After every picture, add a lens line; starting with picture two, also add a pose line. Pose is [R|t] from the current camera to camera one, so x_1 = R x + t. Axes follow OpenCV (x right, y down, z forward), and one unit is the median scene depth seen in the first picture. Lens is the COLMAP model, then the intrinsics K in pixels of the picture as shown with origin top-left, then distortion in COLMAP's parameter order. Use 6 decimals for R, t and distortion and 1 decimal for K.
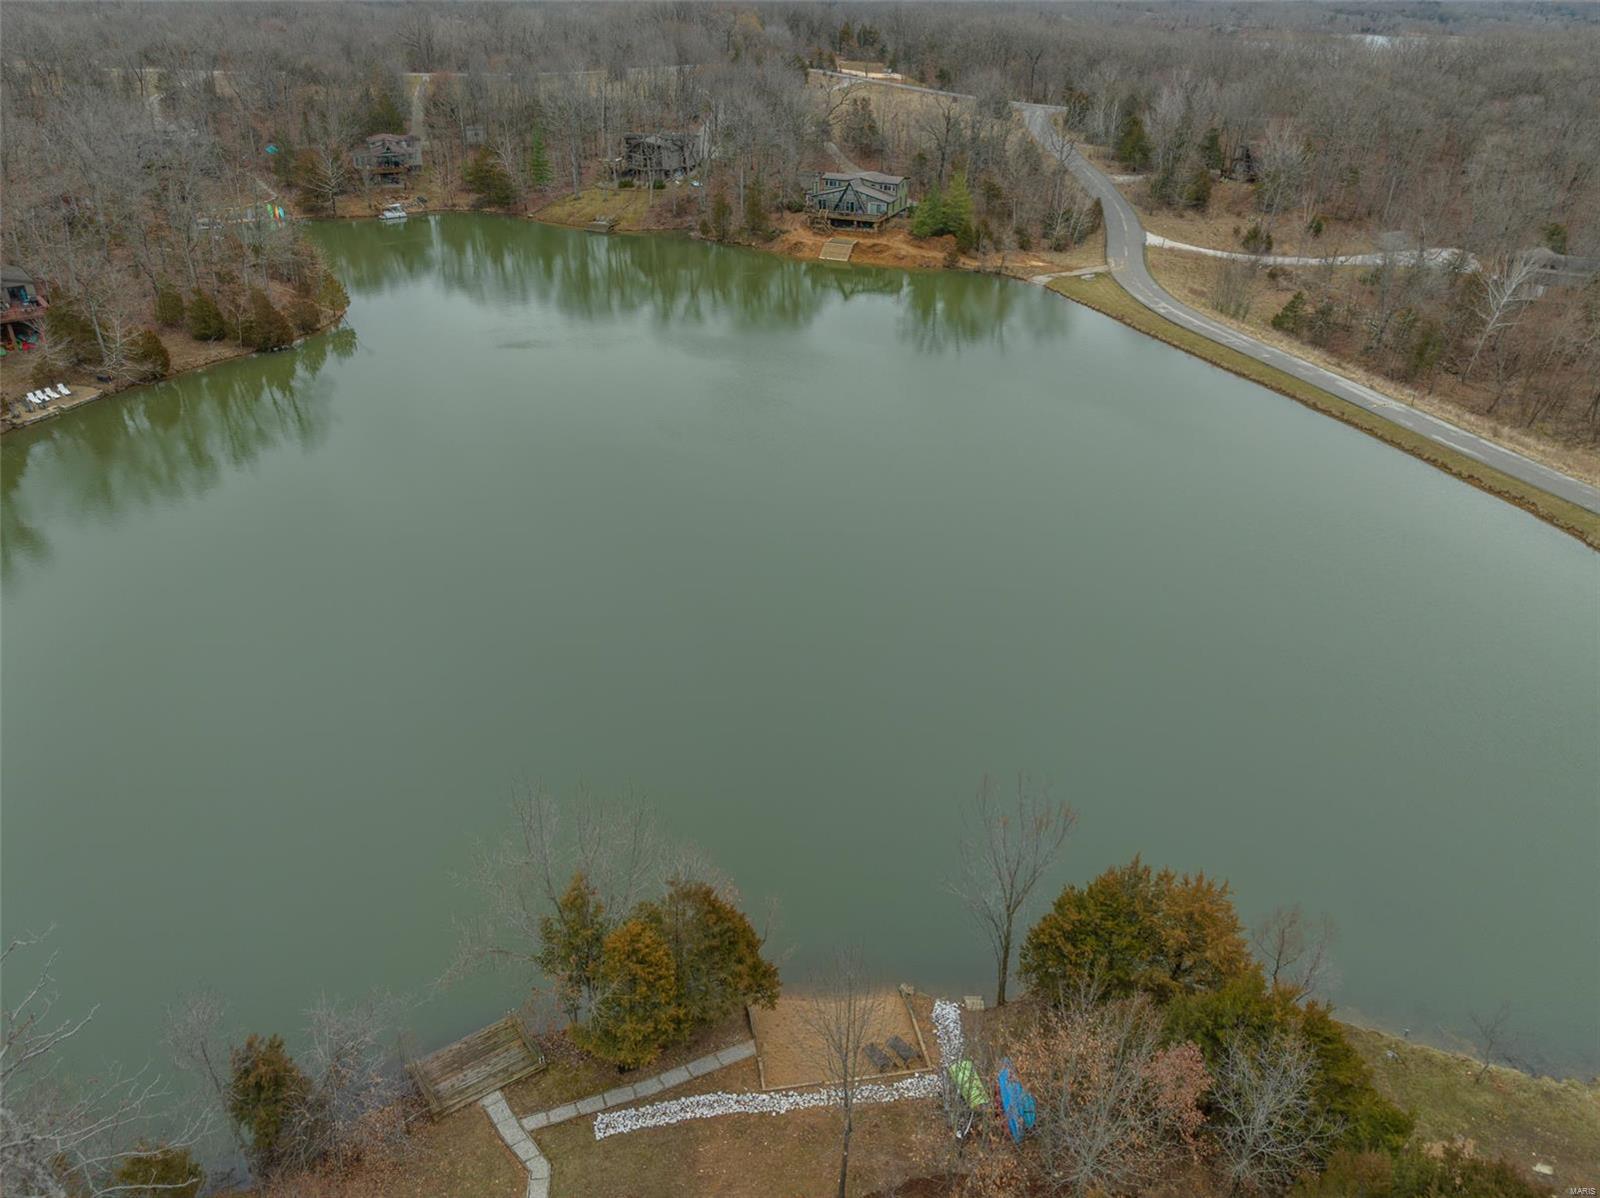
lens RADIAL K [[1125.1, 0, 800.0], [0, 1125.1, 599.0], [0, 0, 1]] dist [-0.033310, -0.003910]
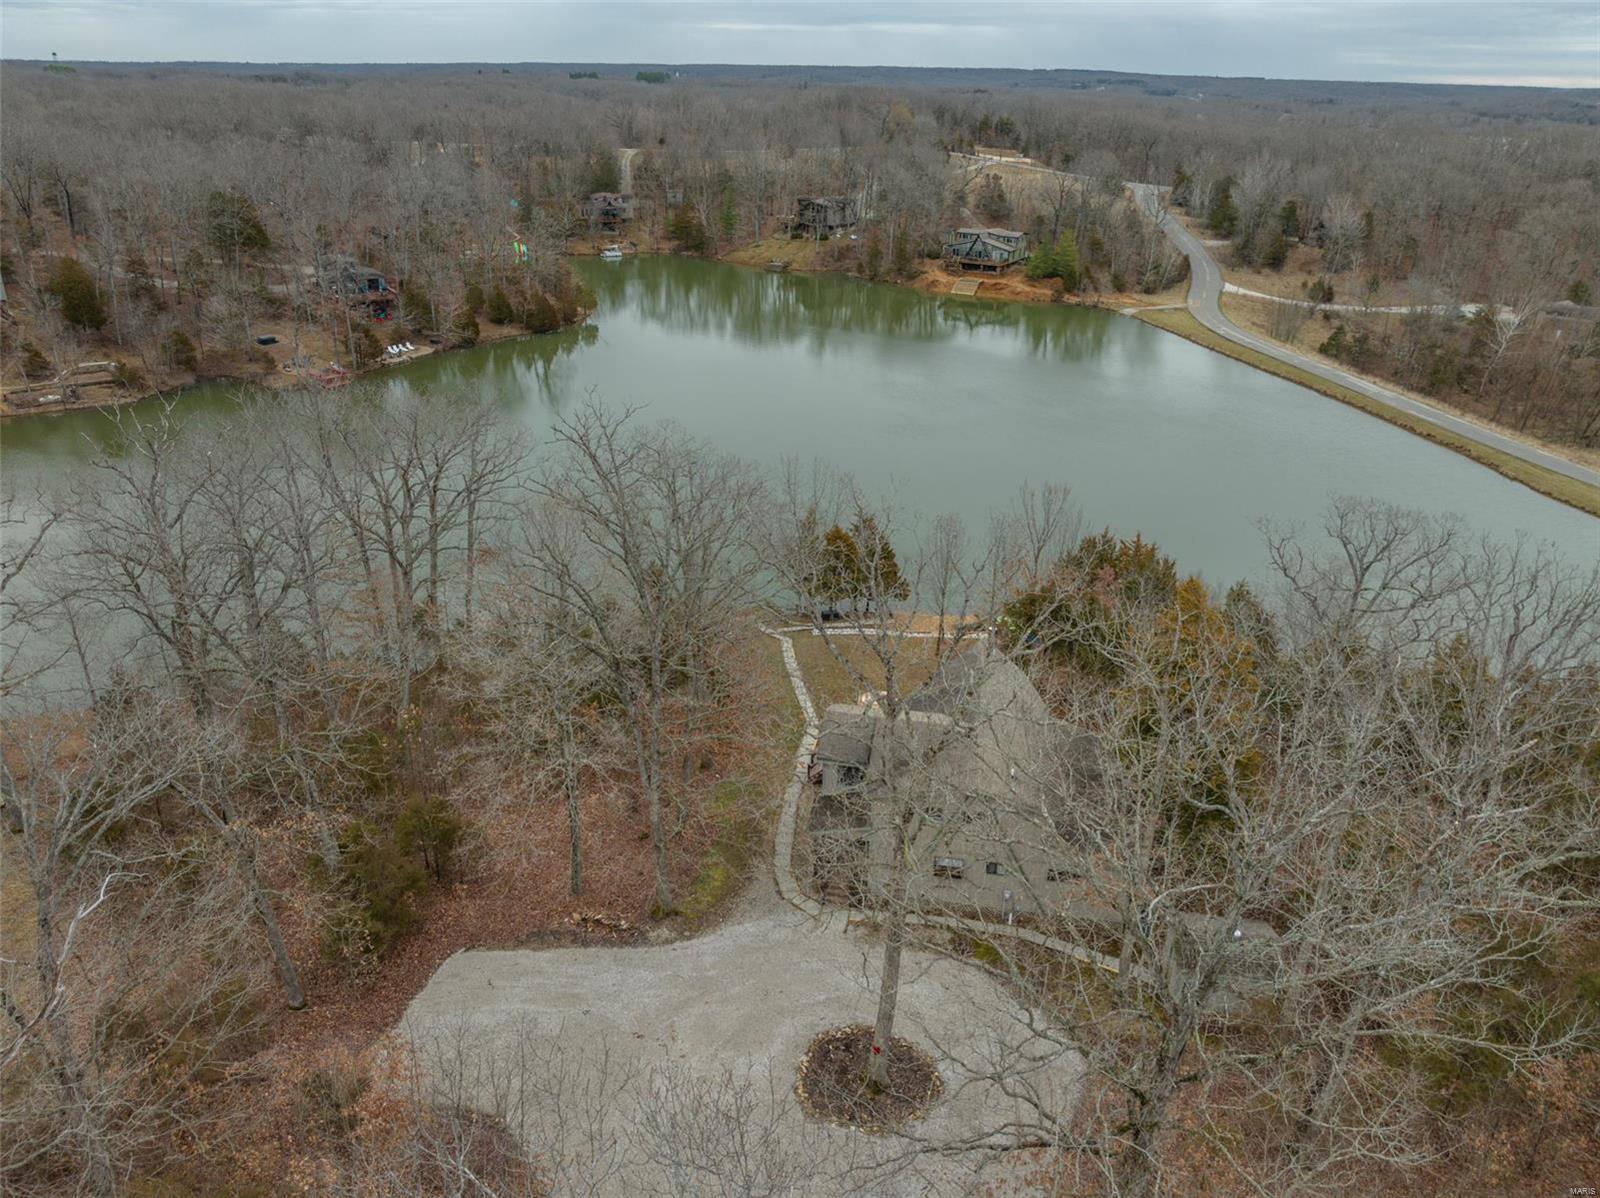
lens RADIAL K [[1125.1, 0, 800.0], [0, 1125.1, 599.0], [0, 0, 1]] dist [-0.033310, -0.003910]
pose [[0.992963, 0.055696, -0.104508, -0.000490], [-0.063074, 0.995644, -0.068665, 0.123528], [0.100228, 0.074774, 0.992151, -0.215693]]
